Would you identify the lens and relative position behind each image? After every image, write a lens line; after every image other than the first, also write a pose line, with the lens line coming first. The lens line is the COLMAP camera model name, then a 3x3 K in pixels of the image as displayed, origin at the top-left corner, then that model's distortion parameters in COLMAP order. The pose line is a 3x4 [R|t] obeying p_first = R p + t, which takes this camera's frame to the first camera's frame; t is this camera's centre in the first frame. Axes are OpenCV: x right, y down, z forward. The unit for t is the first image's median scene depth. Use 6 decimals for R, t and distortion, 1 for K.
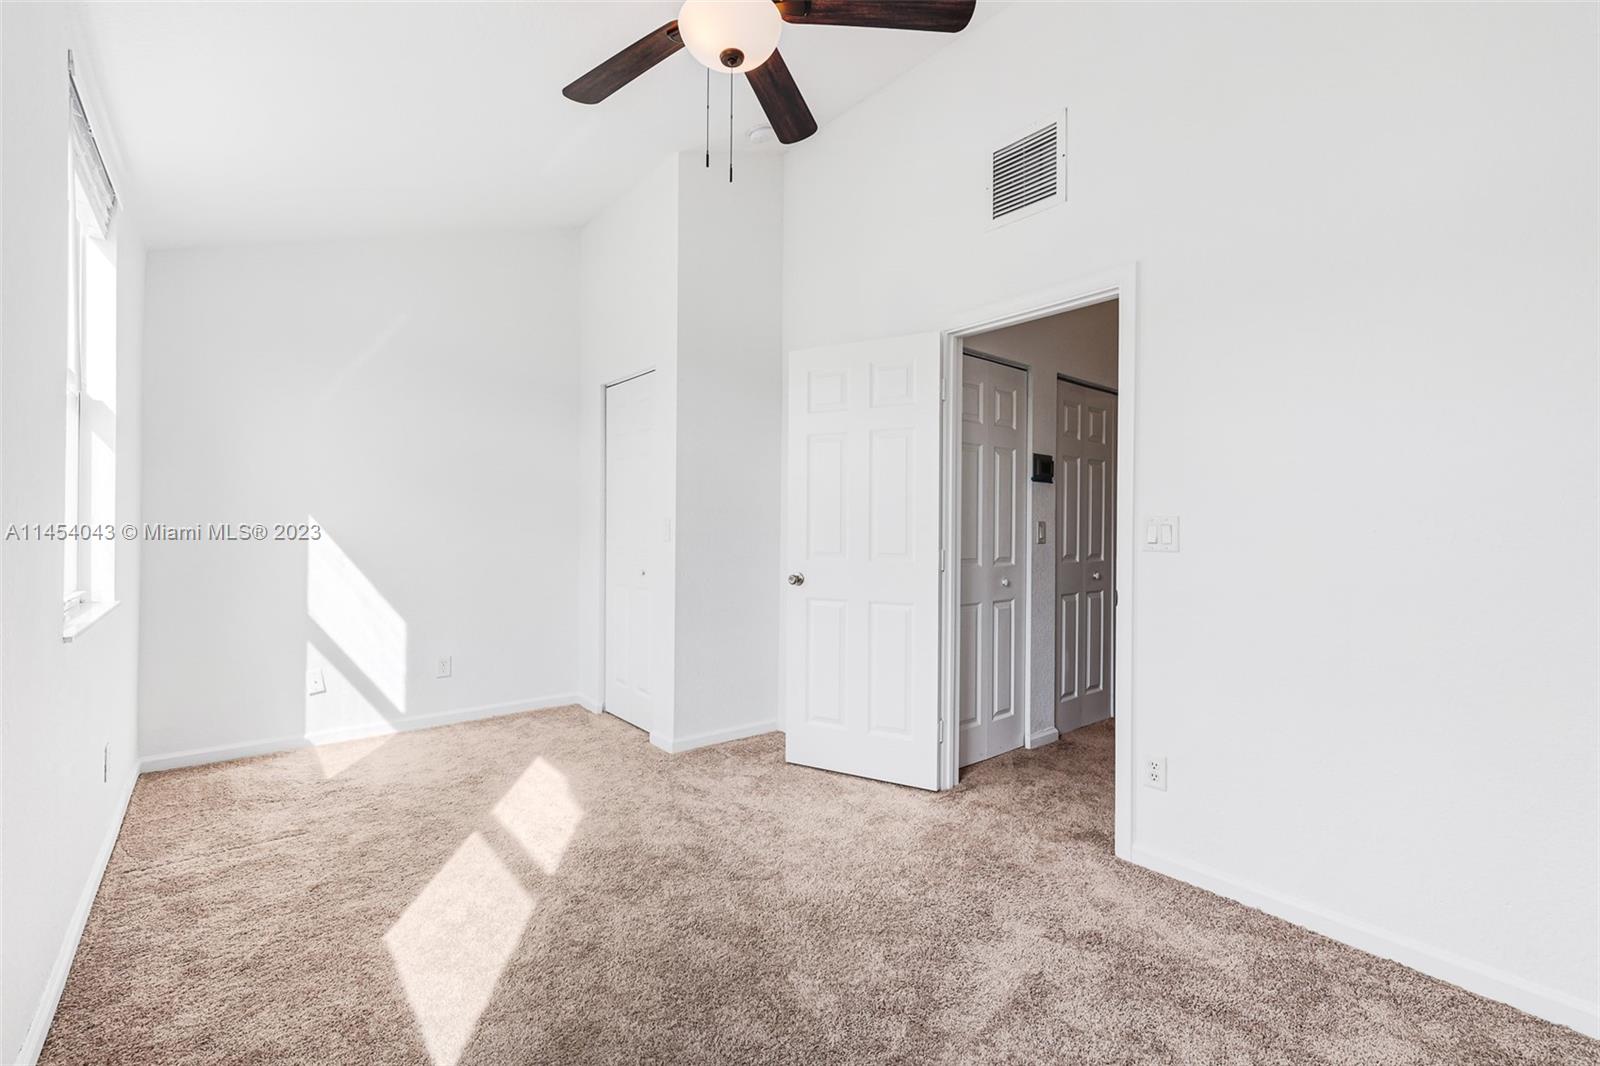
lens RADIAL K [[690.4, 0, 793.3], [0, 690.4, 528.9], [0, 0, 1]] dist [-0.000898, -0.000137]
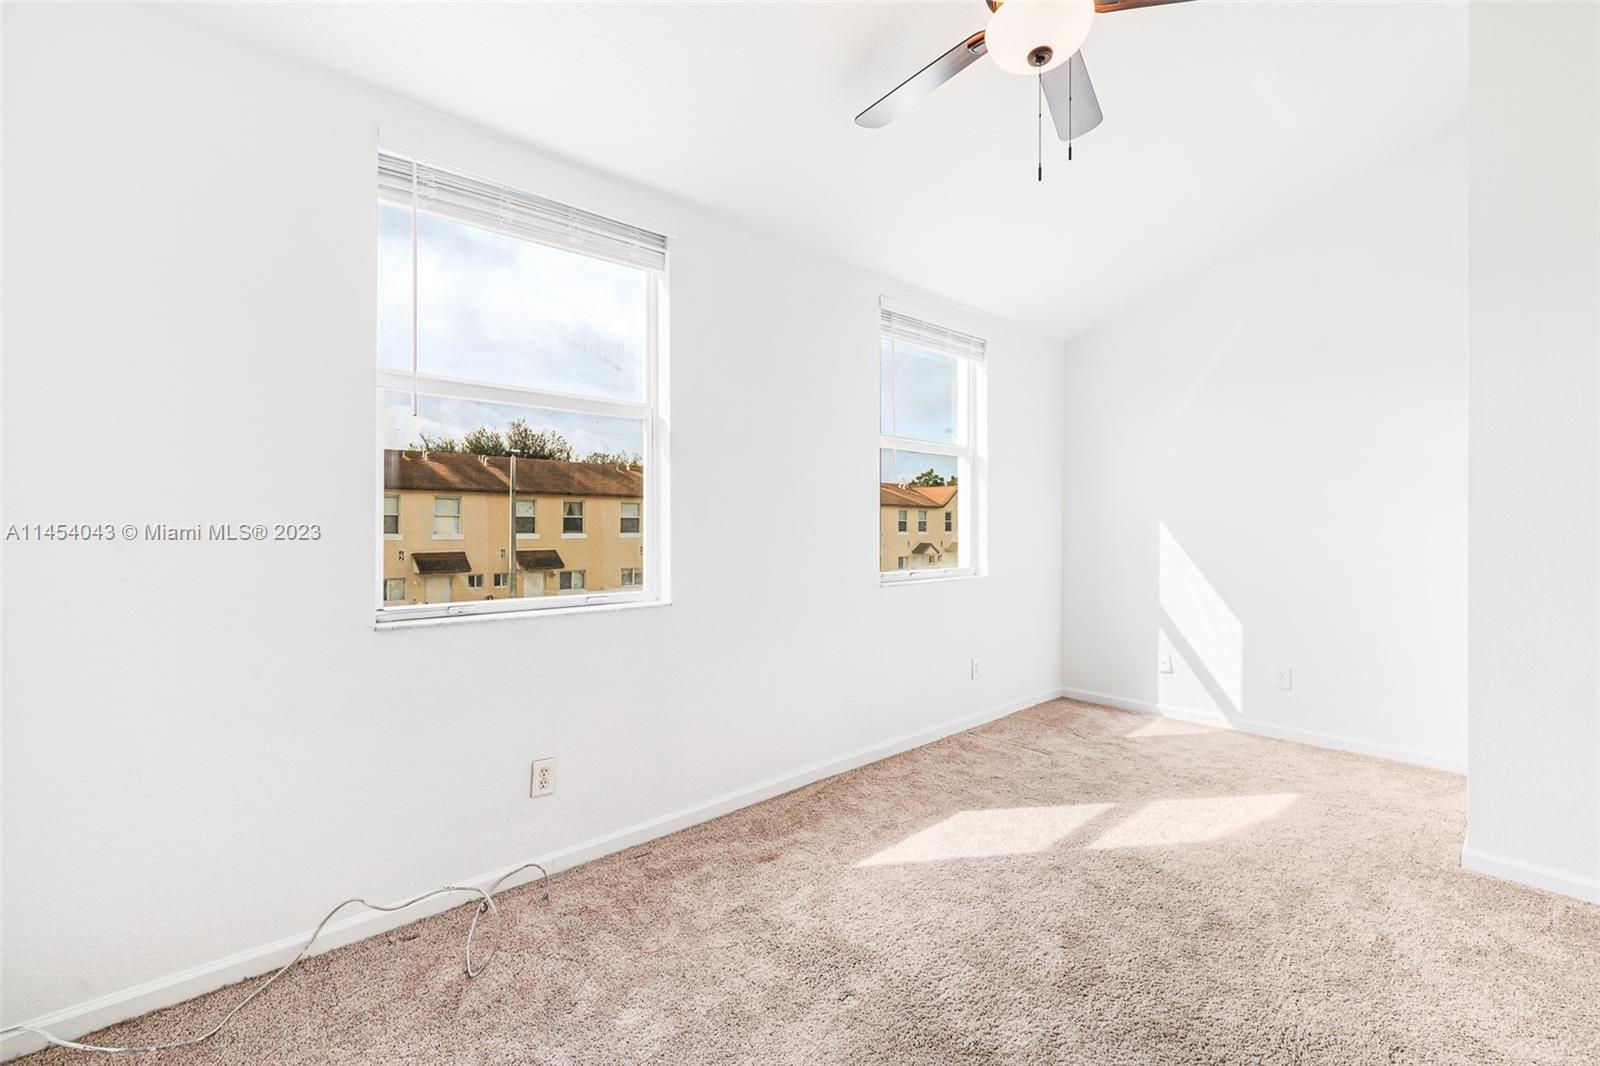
lens RADIAL K [[690.4, 0, 793.3], [0, 690.4, 528.9], [0, 0, 1]] dist [-0.000898, -0.000137]
pose [[0.028851, -0.007598, -0.999555, 0.535048], [-0.002138, 0.999968, -0.007663, 0.004172], [0.999581, 0.002358, 0.028833, 0.374080]]
